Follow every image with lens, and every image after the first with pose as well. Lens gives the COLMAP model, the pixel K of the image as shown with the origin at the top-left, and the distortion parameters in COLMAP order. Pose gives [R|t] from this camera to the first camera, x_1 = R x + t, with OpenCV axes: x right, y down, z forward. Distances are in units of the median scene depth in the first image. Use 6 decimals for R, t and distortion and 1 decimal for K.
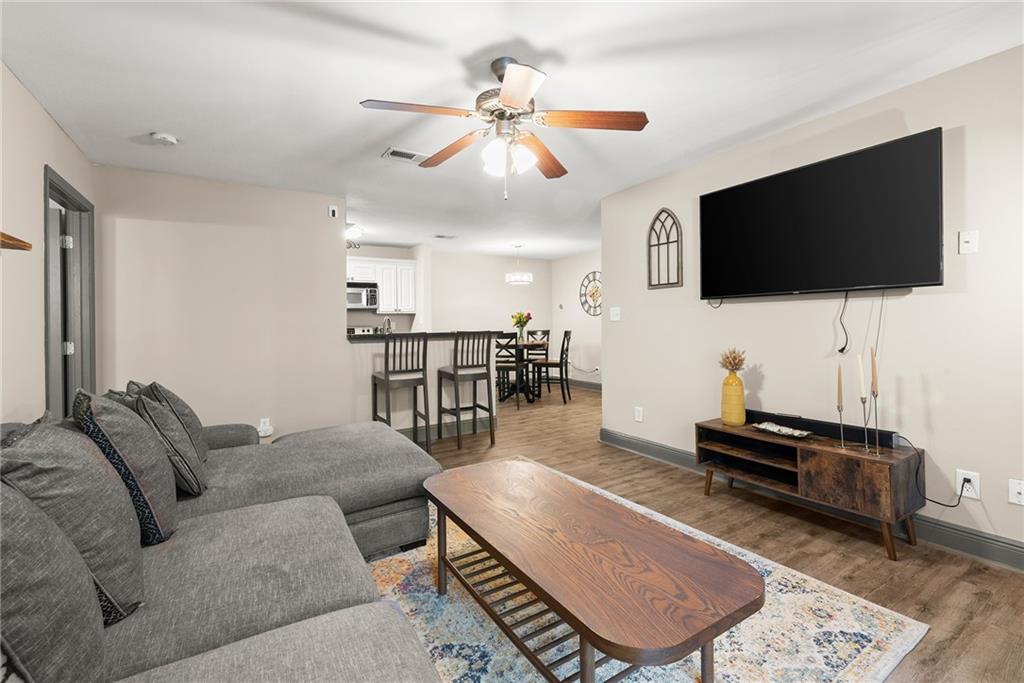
lens RADIAL K [[444.8, 0, 510.4], [0, 444.8, 322.9], [0, 0, 1]] dist [-0.000106, -0.000107]
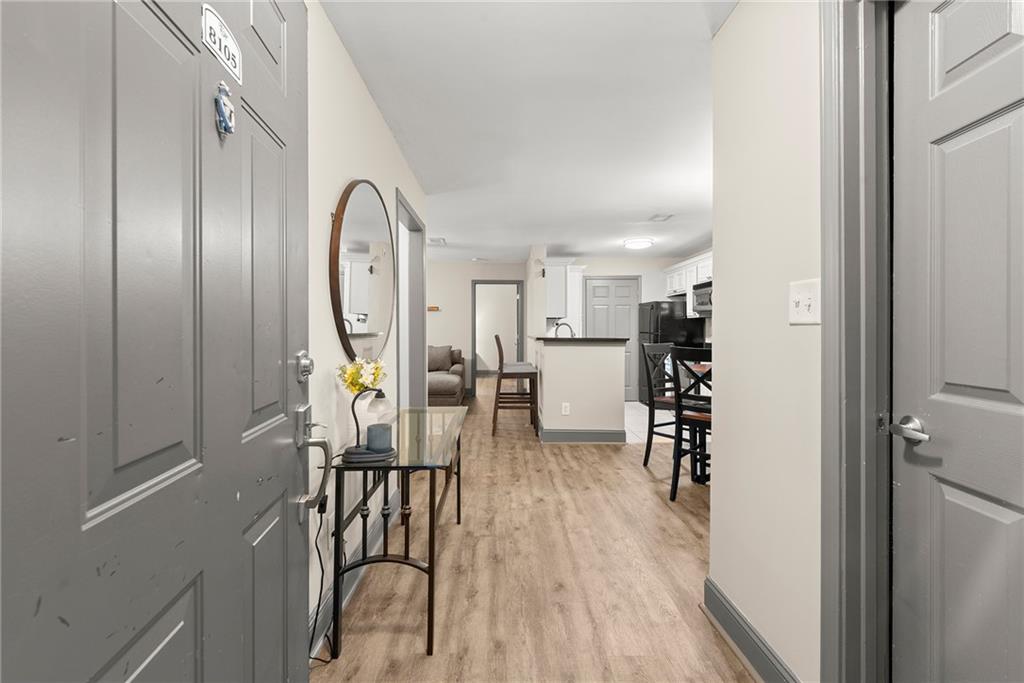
lens RADIAL K [[438.0, 0, 507.7], [0, 438.0, 333.3], [0, 0, 1]] dist [-0.000810, -0.000661]
pose [[-0.512477, 0.019326, -0.858484, 0.965520], [0.007432, 0.999809, 0.018071, -0.008616], [0.858669, 0.002881, -0.512523, 1.731413]]
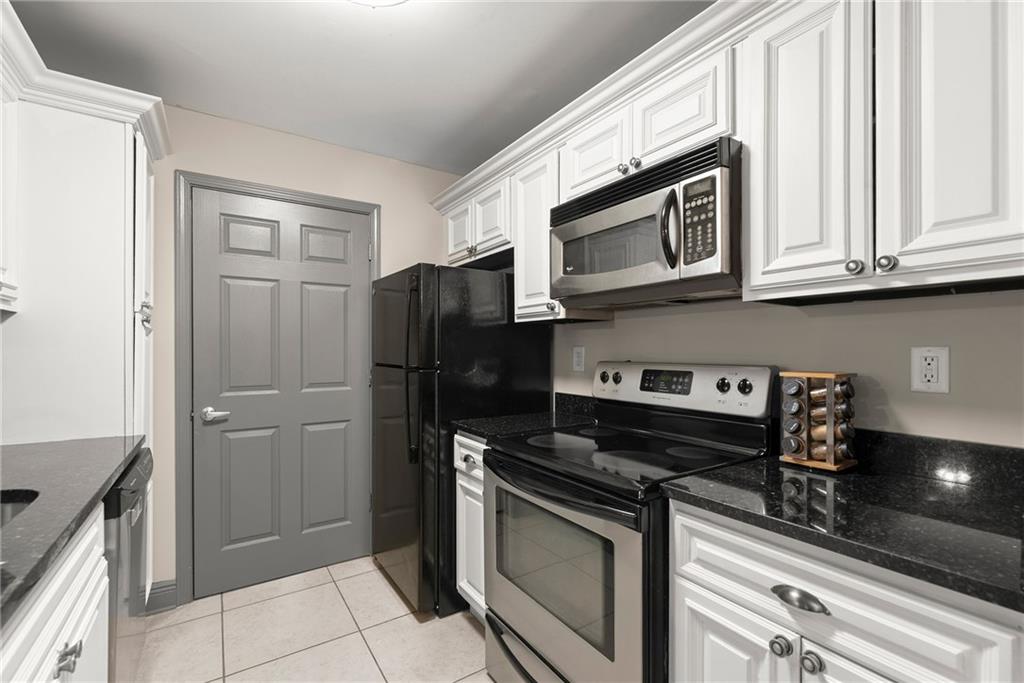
lens RADIAL K [[447.3, 0, 510.7], [0, 447.3, 347.5], [0, 0, 1]] dist [-0.000261, -0.000228]
pose [[0.036672, 0.009371, -0.999283, -0.183830], [0.000131, 0.999956, 0.009382, -0.005337], [0.999327, -0.000475, 0.036669, 1.451998]]
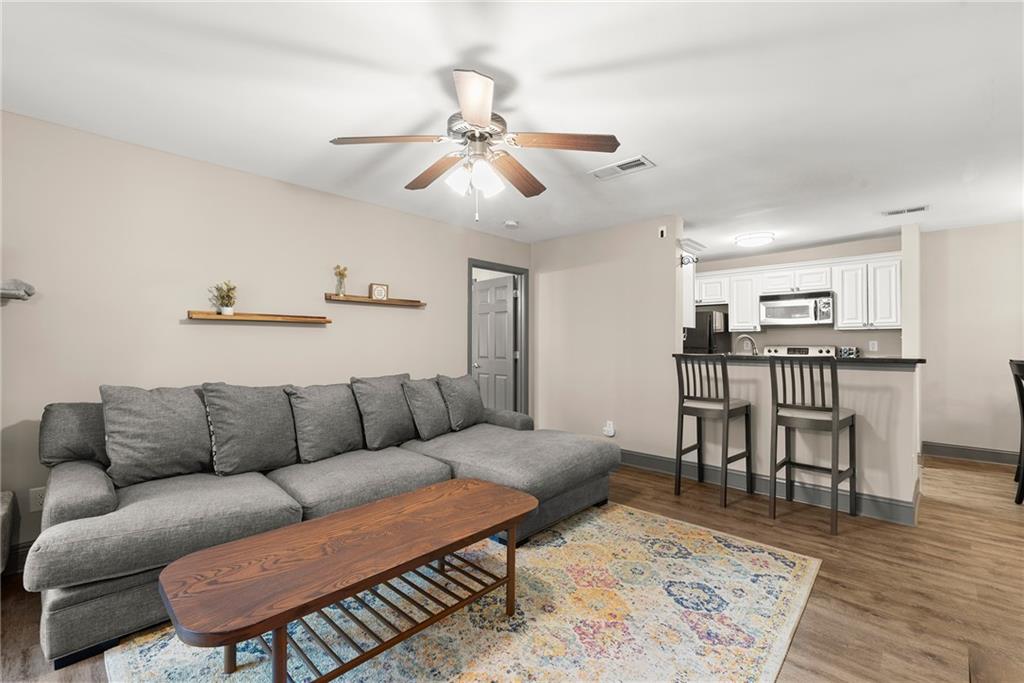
lens RADIAL K [[436.5, 0, 511.5], [0, 436.5, 336.5], [0, 0, 1]] dist [0.000891, 0.000004]
pose [[0.248764, -0.001158, -0.968563, 0.487324], [-0.004369, 0.999988, -0.002317, -0.008341], [0.968554, 0.004808, 0.248756, 0.425378]]
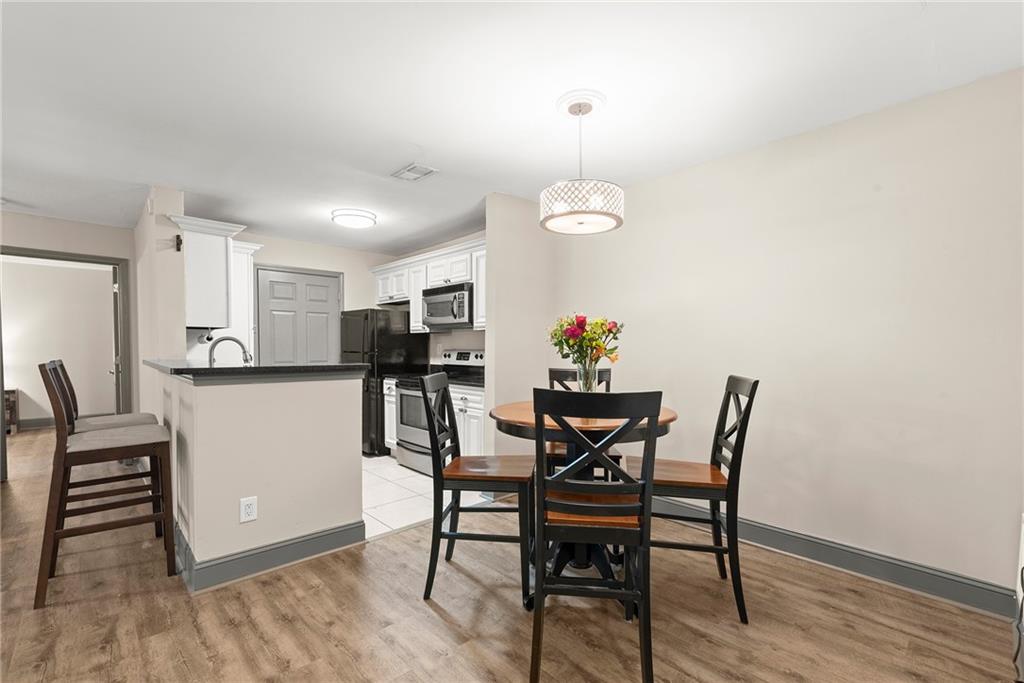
lens RADIAL K [[448.4, 0, 514.2], [0, 448.4, 359.7], [0, 0, 1]] dist [-0.000356, -0.000236]
pose [[0.209538, 0.042973, -0.976856, 0.554039], [-0.004490, 0.999066, 0.042987, -0.011184], [0.977790, -0.004622, 0.209535, 1.497739]]
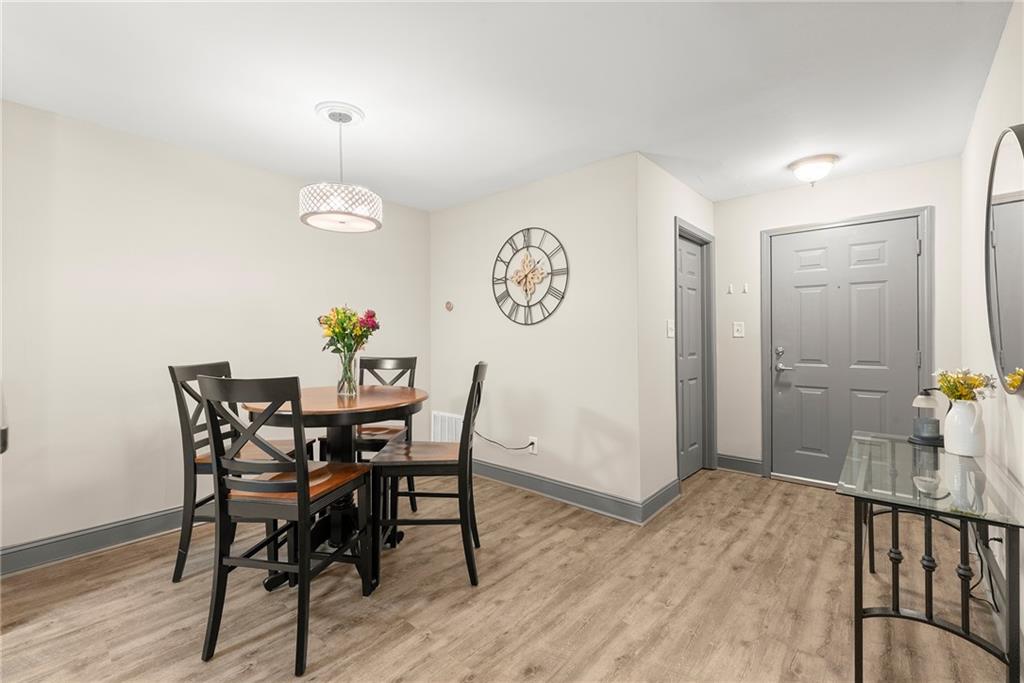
lens RADIAL K [[438.0, 0, 507.7], [0, 438.0, 333.3], [0, 0, 1]] dist [-0.000810, -0.000661]
pose [[0.957054, 0.015428, 0.289499, 0.076154], [-0.012120, 0.999839, -0.013216, -0.002870], [-0.289657, 0.009140, 0.957087, 1.081171]]
